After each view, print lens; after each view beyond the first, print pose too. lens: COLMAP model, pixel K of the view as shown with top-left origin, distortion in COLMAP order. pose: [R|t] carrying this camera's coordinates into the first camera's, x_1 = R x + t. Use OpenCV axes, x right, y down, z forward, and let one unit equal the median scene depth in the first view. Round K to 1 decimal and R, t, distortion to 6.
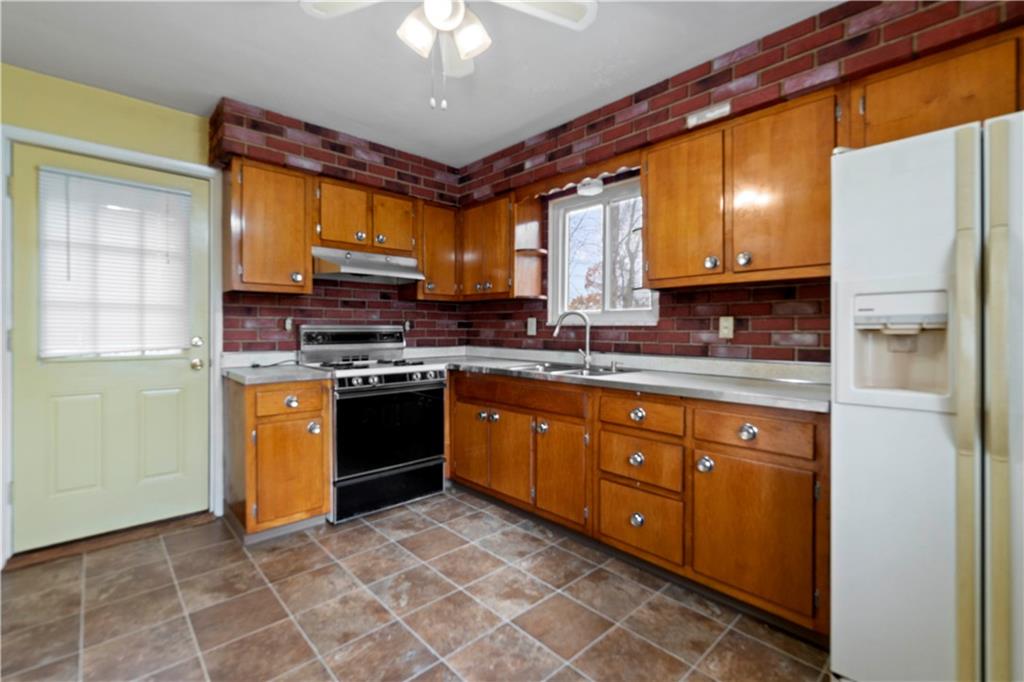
lens RADIAL K [[450.2, 0, 505.1], [0, 450.2, 335.1], [0, 0, 1]] dist [-0.007345, 0.001018]
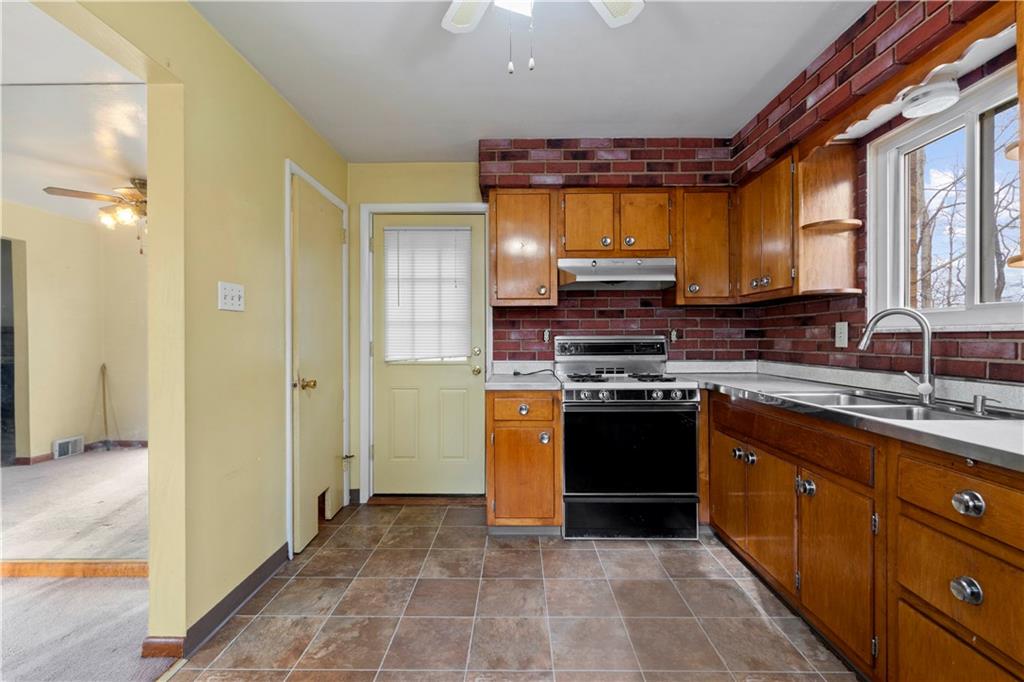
lens RADIAL K [[450.2, 0, 510.3], [0, 450.2, 340.0], [0, 0, 1]] dist [-0.007345, 0.001018]
pose [[0.721877, -0.004598, -0.692006, 0.205680], [-0.005499, 0.999908, -0.012381, -0.000206], [0.692000, 0.012743, 0.721785, 0.200041]]
